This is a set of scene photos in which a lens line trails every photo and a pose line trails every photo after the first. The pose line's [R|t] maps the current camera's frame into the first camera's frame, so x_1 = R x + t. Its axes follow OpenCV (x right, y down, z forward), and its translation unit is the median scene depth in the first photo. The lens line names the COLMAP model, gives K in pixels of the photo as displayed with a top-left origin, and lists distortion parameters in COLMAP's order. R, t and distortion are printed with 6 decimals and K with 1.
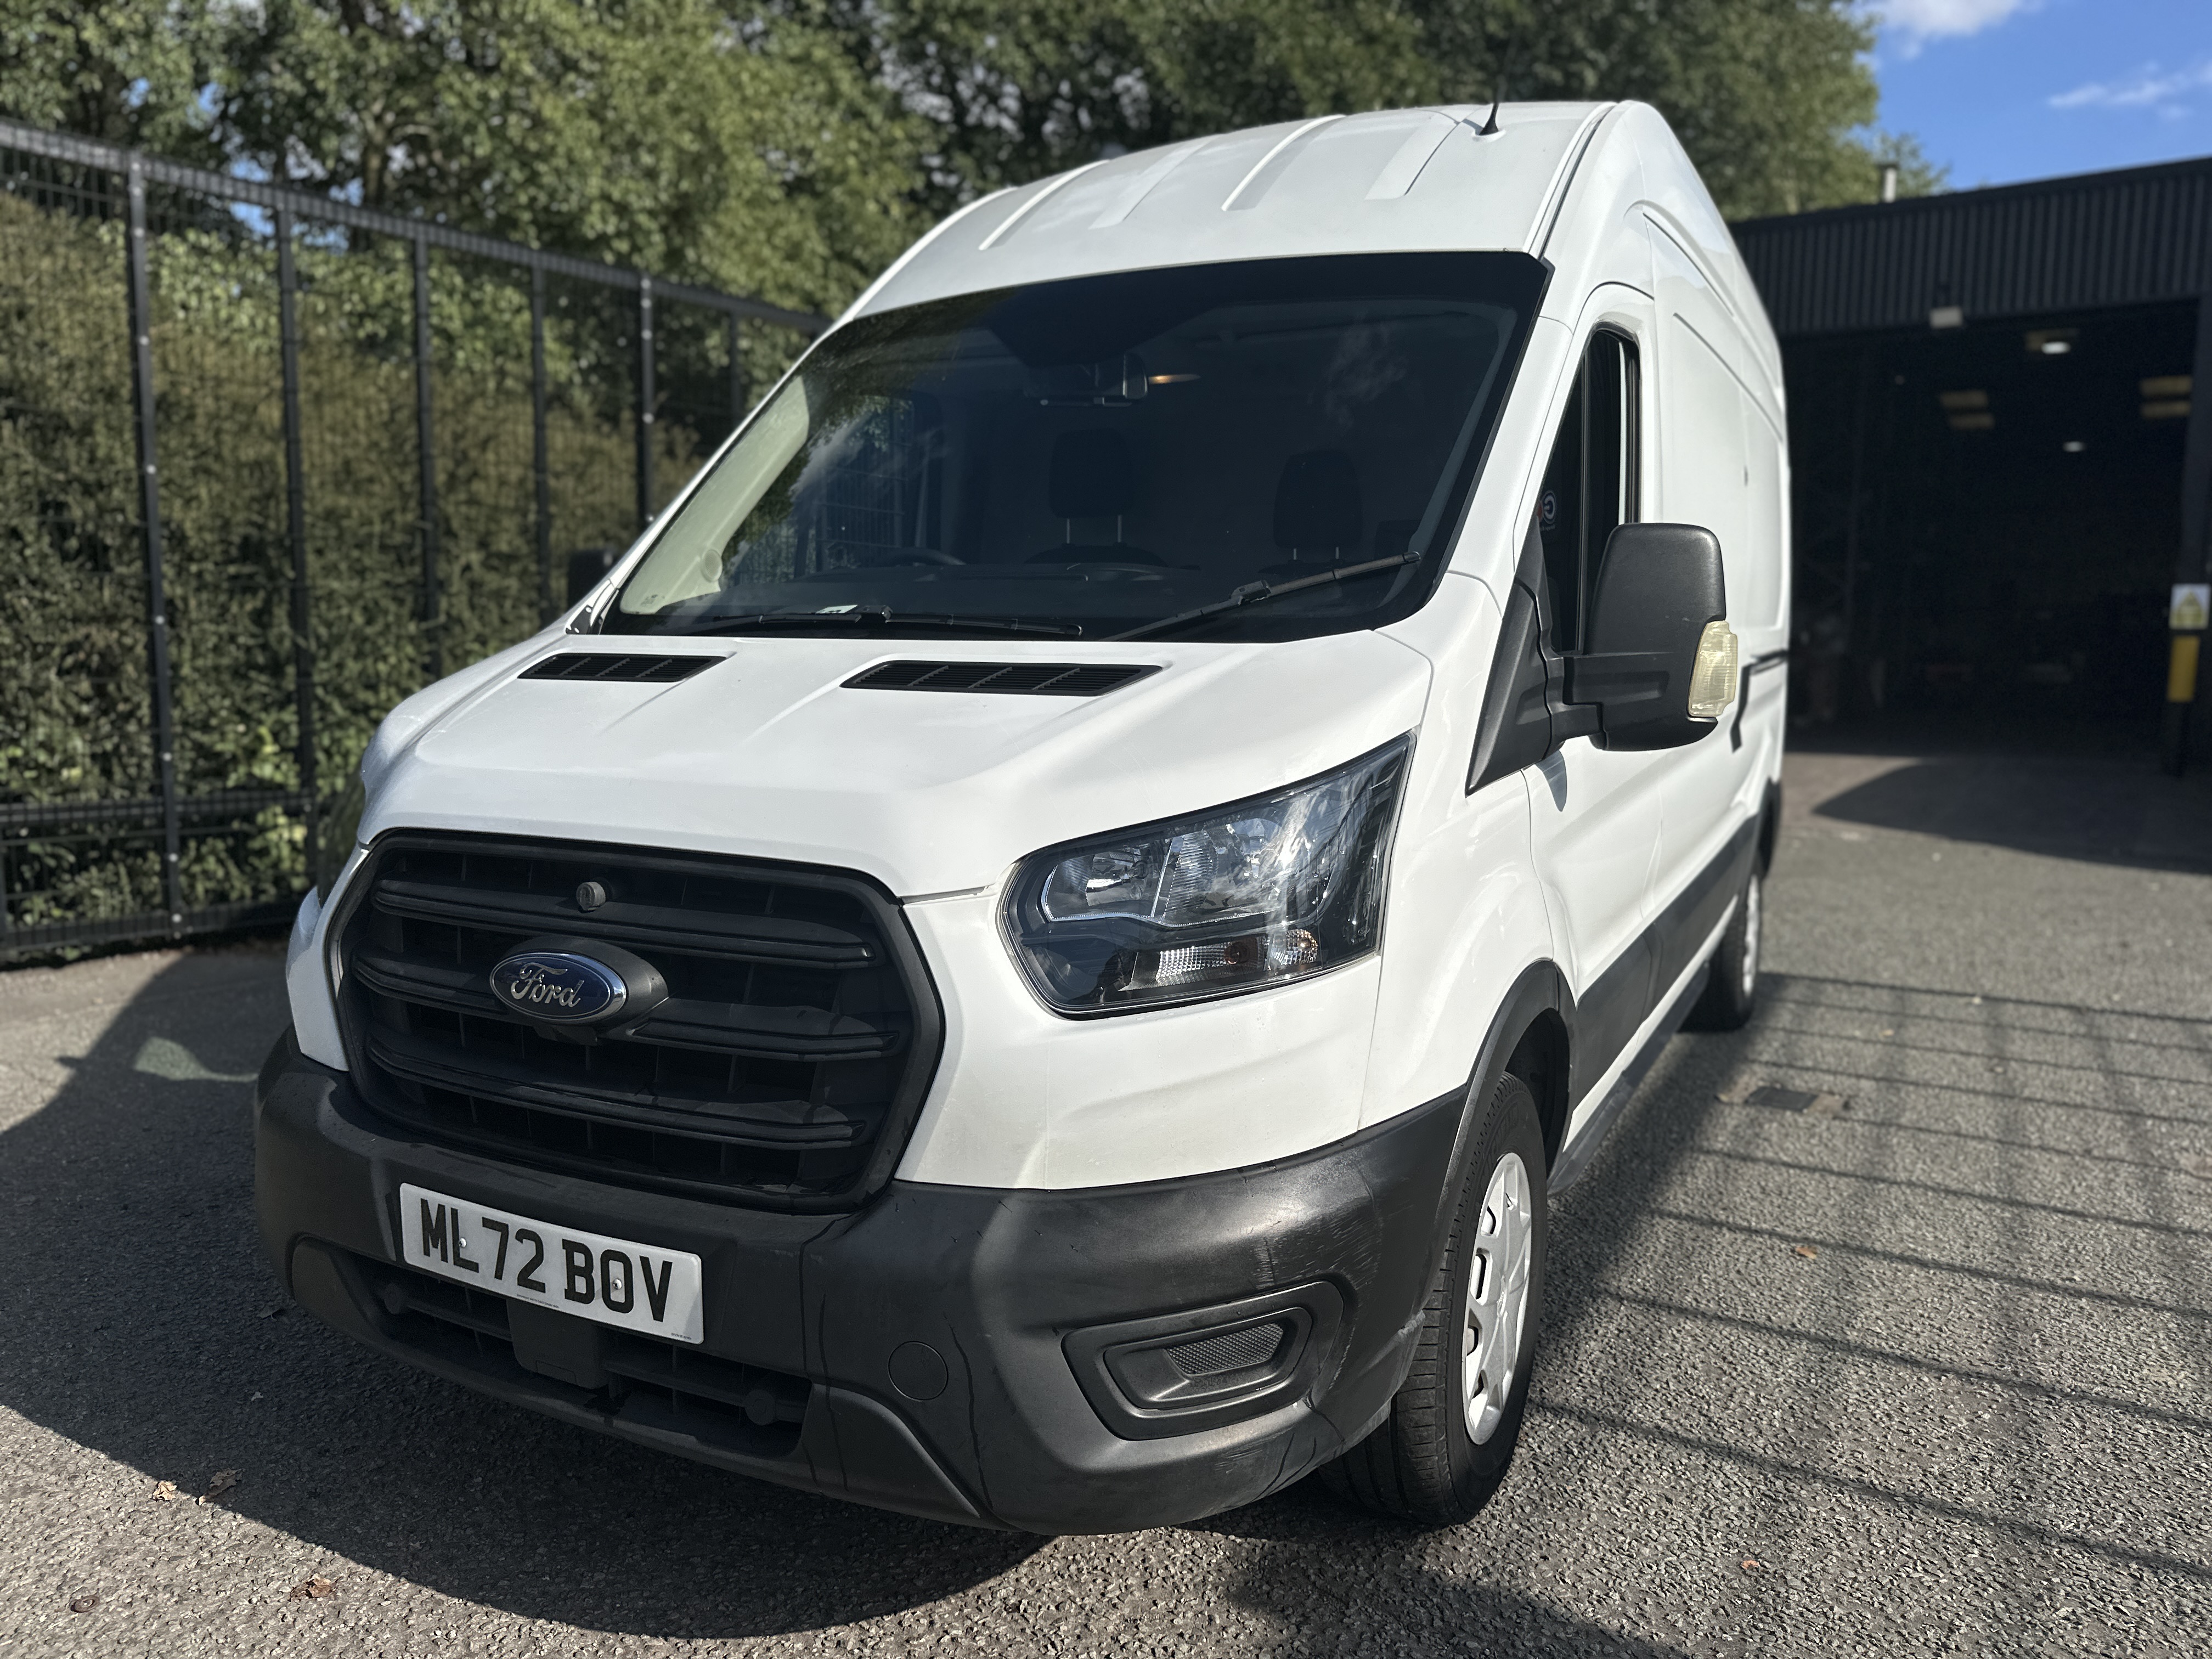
lens RADIAL K [[1639.5, 0, 1161.4], [0, 1639.5, 823.4], [0, 0, 1]] dist [0.001666, -0.004467]
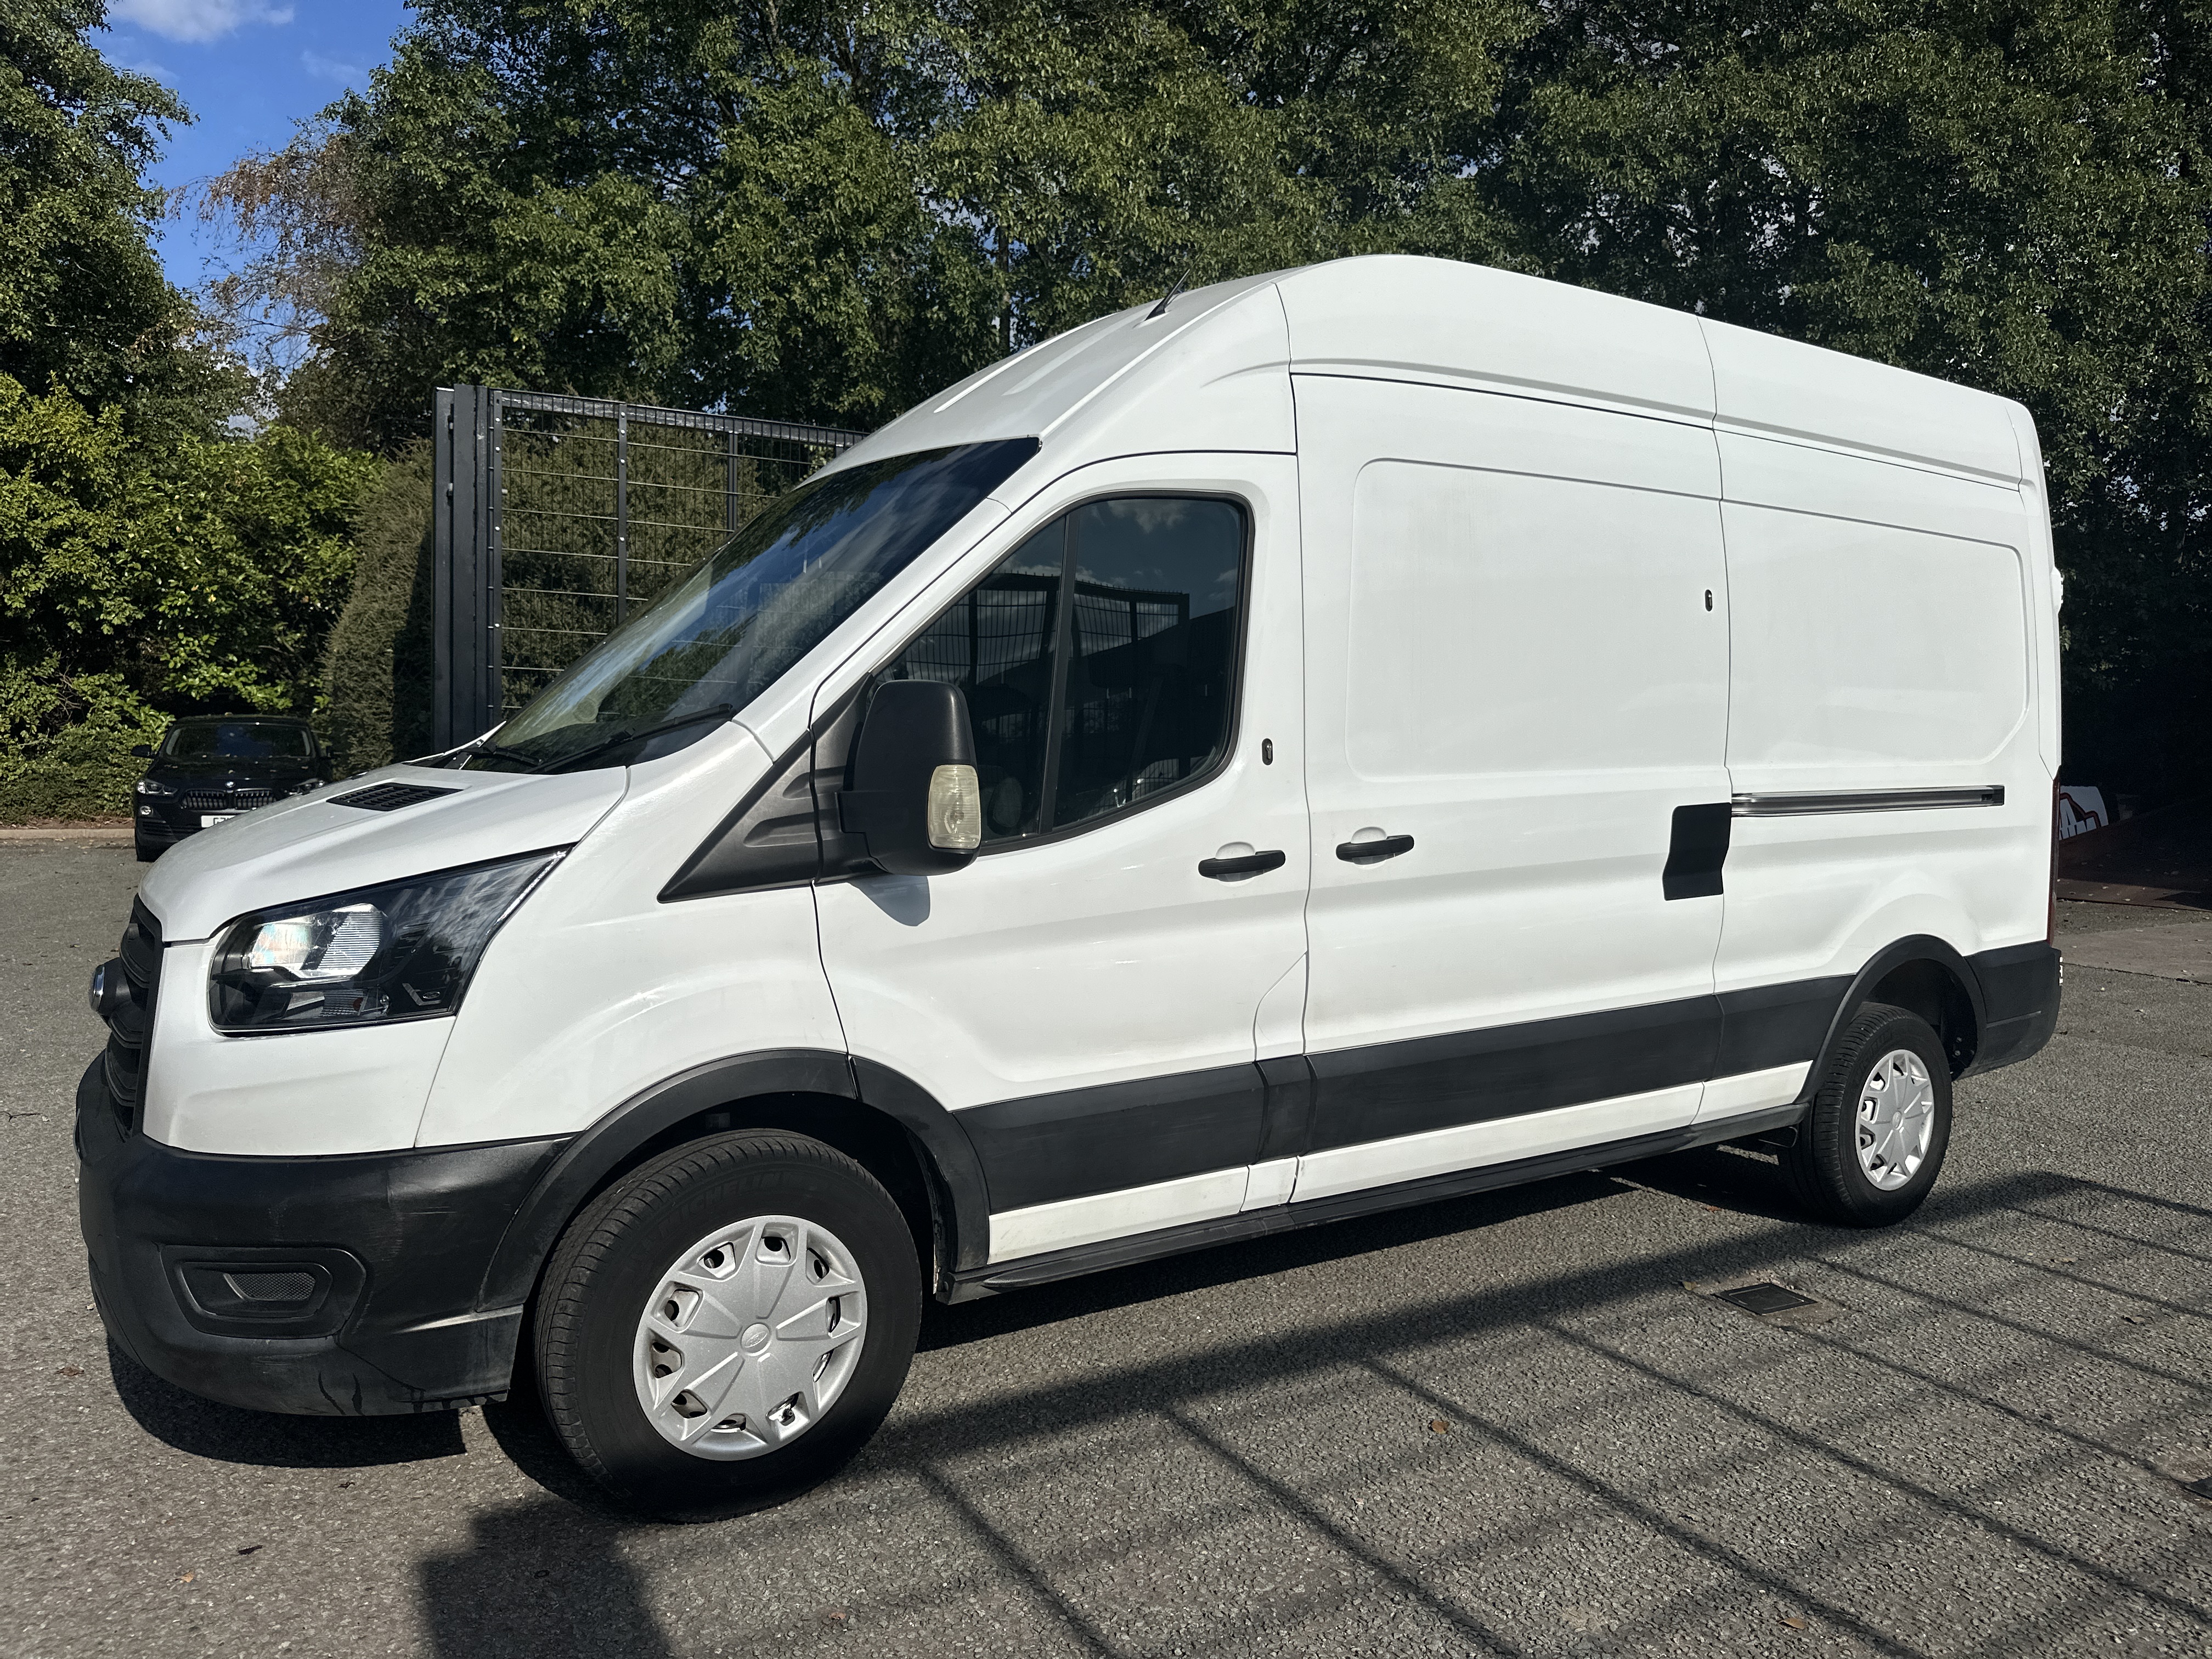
lens RADIAL K [[1639.5, 0, 1161.4], [0, 1639.5, 823.4], [0, 0, 1]] dist [0.001666, -0.004467]
pose [[0.872566, 0.035971, -0.487169, 0.685354], [-0.070982, 0.996037, -0.053591, -0.023278], [0.483311, 0.081342, 0.871662, 0.064339]]
